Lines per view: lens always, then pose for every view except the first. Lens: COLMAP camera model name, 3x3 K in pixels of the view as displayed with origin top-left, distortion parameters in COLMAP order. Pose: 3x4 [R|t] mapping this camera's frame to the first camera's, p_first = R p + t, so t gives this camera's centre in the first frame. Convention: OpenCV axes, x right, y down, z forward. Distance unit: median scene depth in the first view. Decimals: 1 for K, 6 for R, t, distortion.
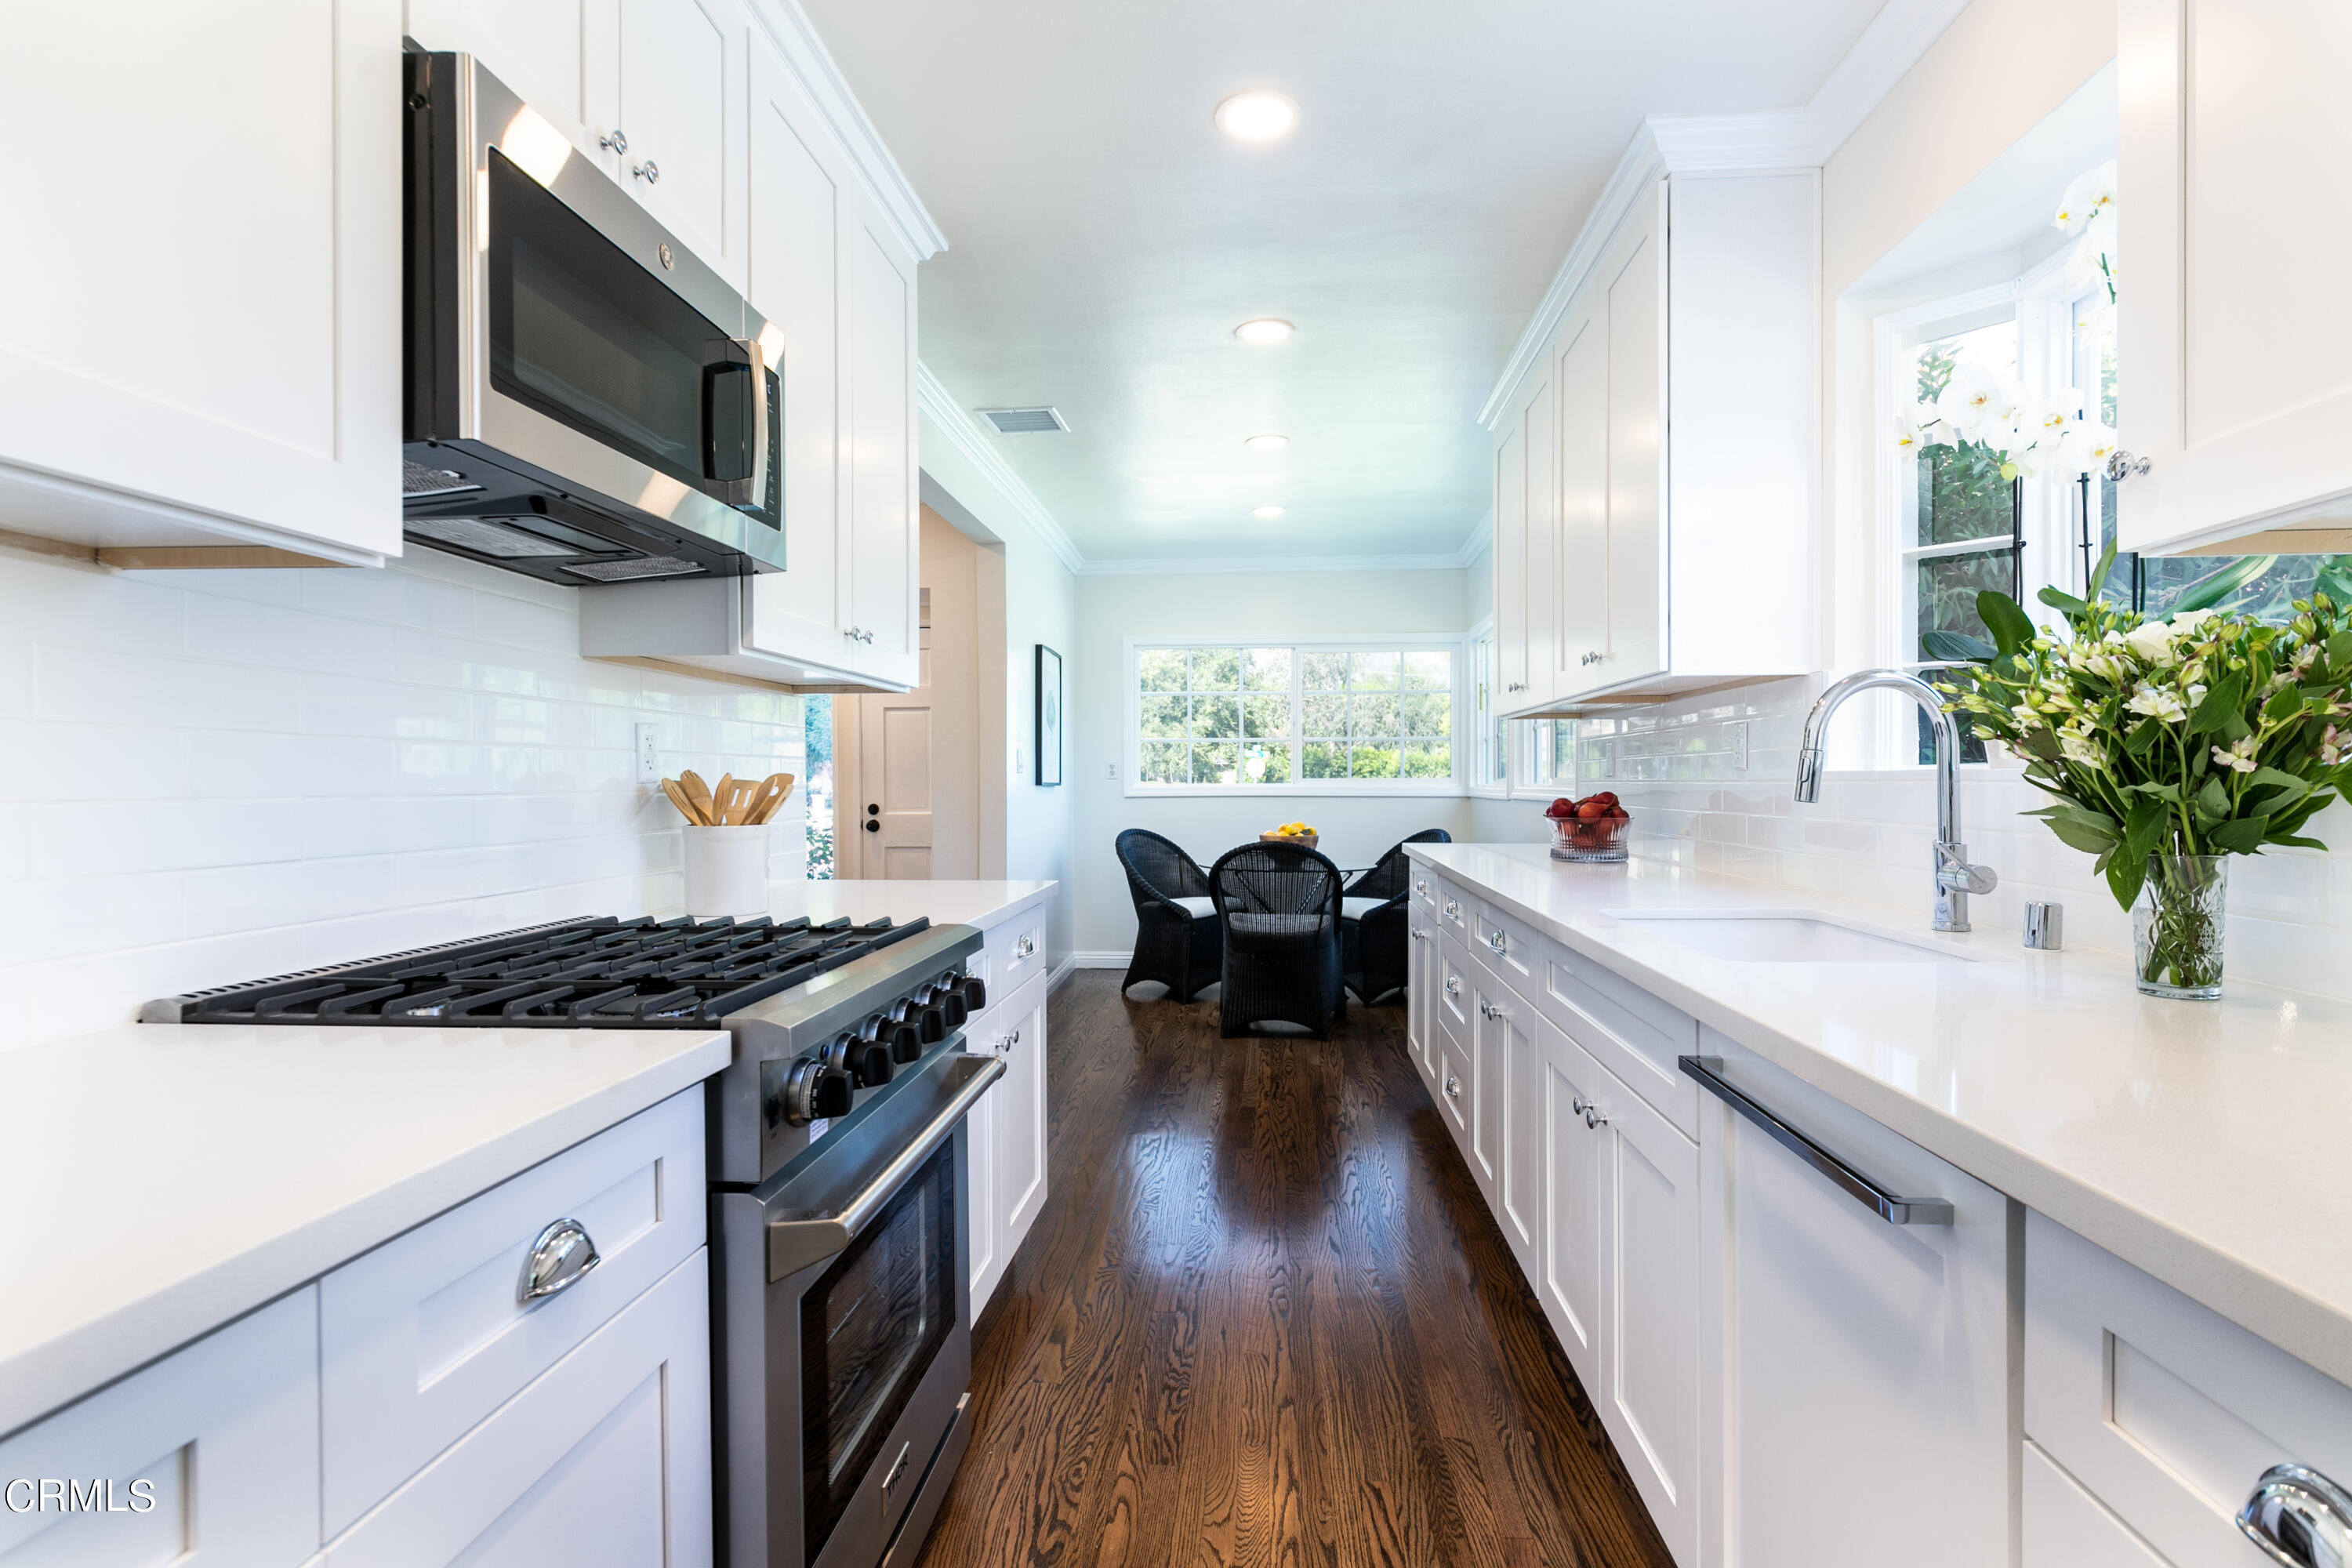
lens RADIAL K [[1140.9, 0, 1175.0], [0, 1140.9, 780.7], [0, 0, 1]] dist [0.001249, 0.000162]
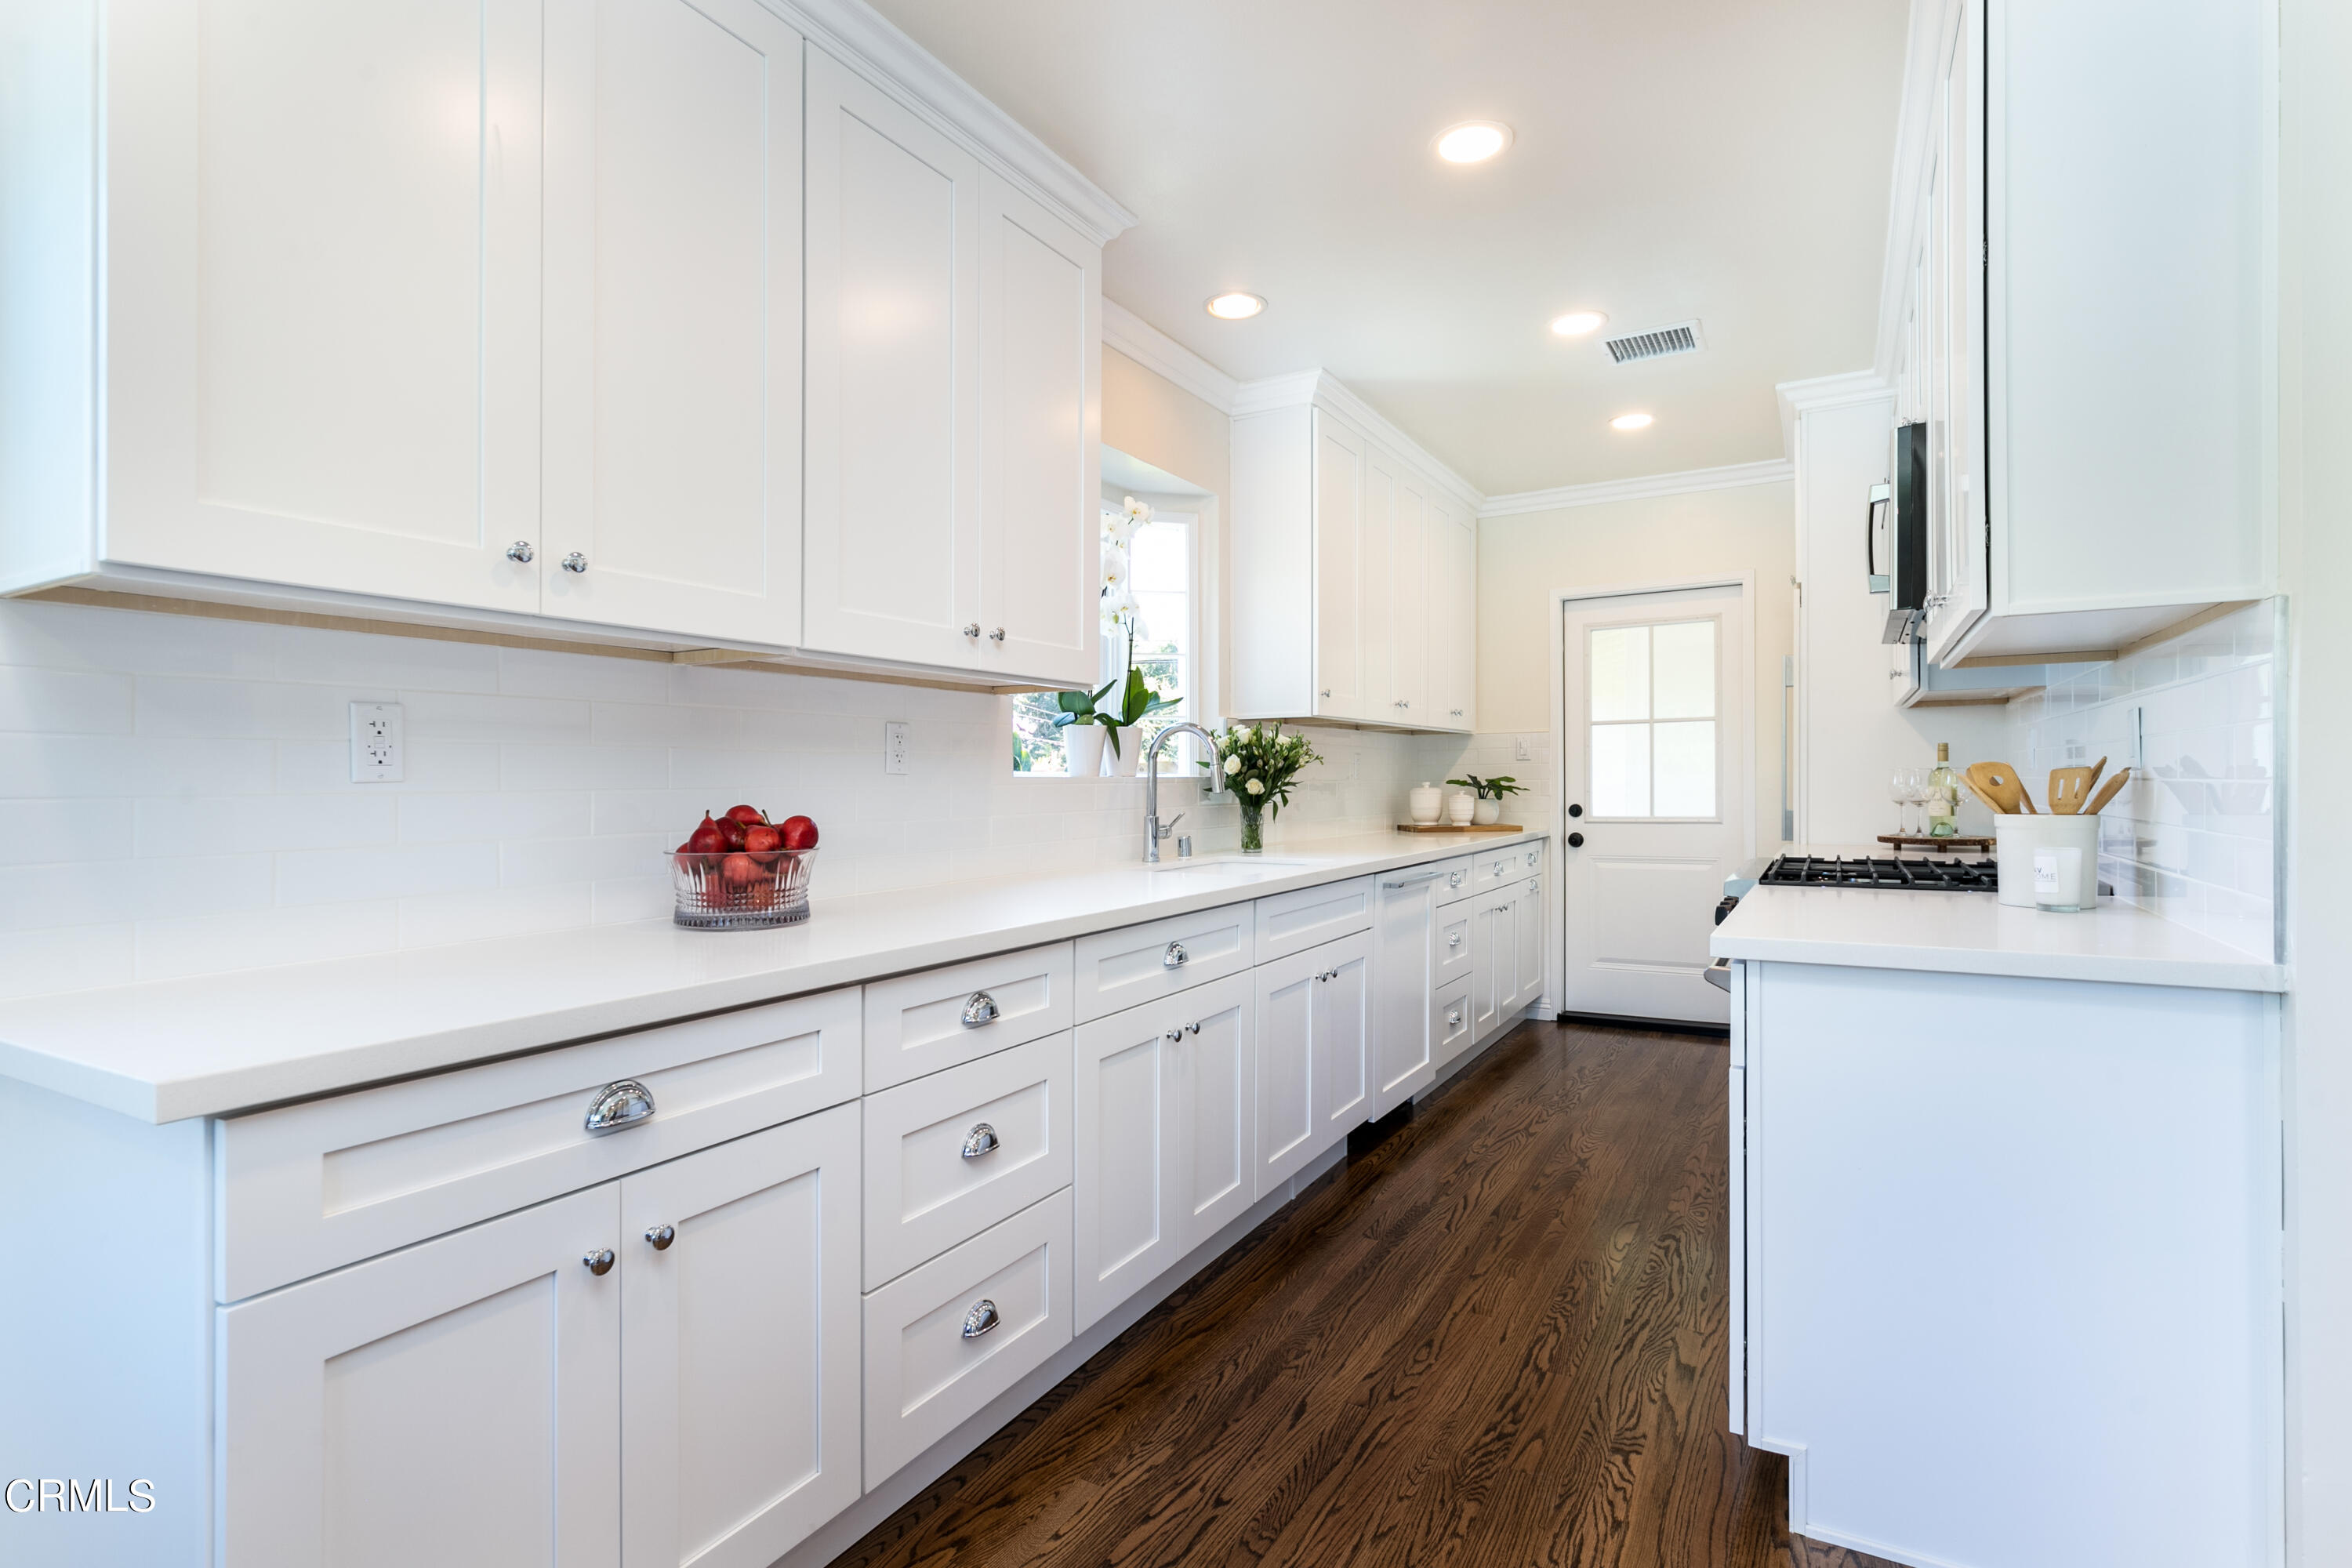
lens RADIAL K [[1140.9, 0, 1171.9], [0, 1140.9, 776.6], [0, 0, 1]] dist [0.001249, 0.000162]
pose [[-0.903331, 0.007073, 0.428885, -0.134879], [0.007604, 0.999971, -0.000475, -0.006350], [-0.428876, 0.002832, -0.903359, 2.160198]]
